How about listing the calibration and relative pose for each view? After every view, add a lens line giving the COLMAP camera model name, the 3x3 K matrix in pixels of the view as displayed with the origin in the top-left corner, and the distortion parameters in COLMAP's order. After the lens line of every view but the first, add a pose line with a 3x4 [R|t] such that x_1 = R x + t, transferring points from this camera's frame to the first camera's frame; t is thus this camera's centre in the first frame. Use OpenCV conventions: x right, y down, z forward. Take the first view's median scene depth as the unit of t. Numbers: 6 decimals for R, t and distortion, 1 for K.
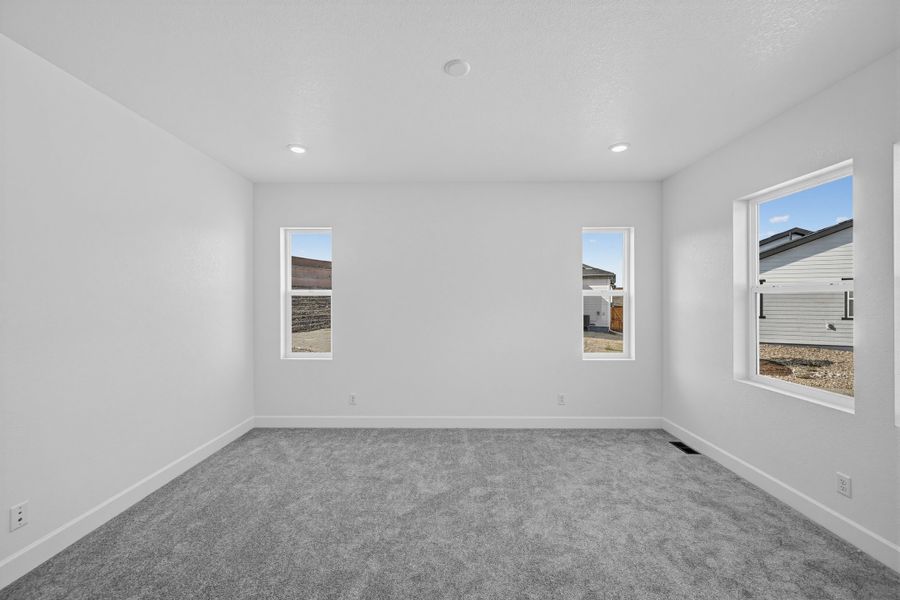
lens RADIAL K [[354.0, 0, 453.8], [0, 354.0, 301.5], [0, 0, 1]] dist [0.003609, 0.000441]
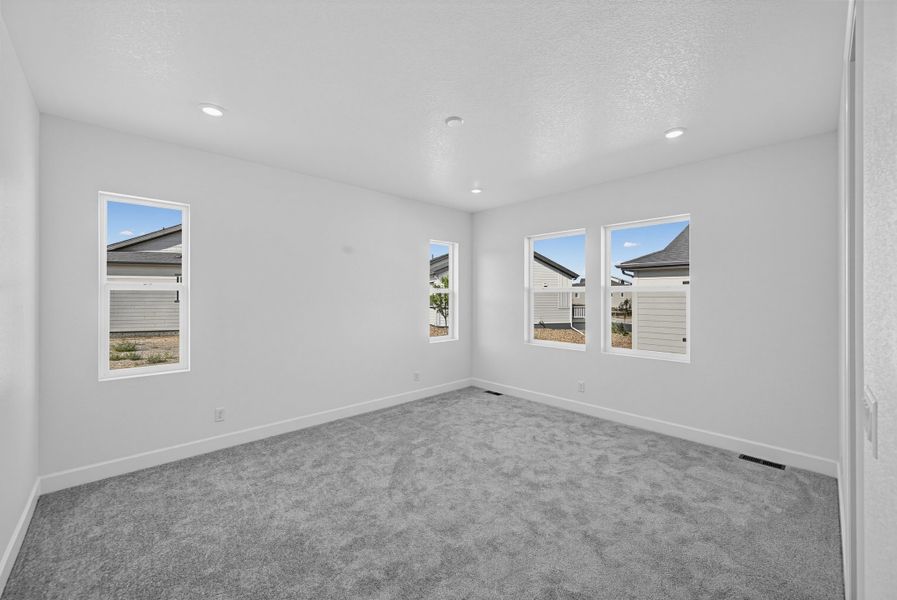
lens RADIAL K [[352.9, 0, 448.1], [0, 352.9, 297.6], [0, 0, 1]] dist [0.003609, 0.000441]
pose [[0.725914, -0.002173, 0.687782, -0.606836], [0.001086, 0.999997, 0.002013, -0.001781], [-0.687785, -0.000714, 0.725914, 0.036486]]
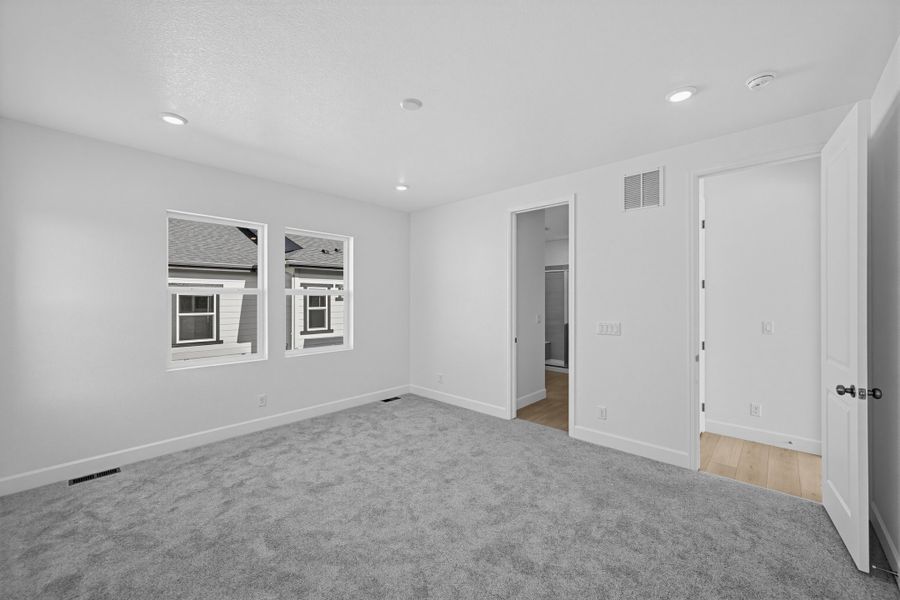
lens RADIAL K [[354.0, 0, 450.5], [0, 354.0, 296.8], [0, 0, 1]] dist [0.003609, 0.000441]
pose [[-0.729932, 0.004359, 0.683506, -0.604867], [0.001892, 0.999989, -0.004357, -0.004102], [-0.683517, -0.001887, -0.729932, 1.180799]]
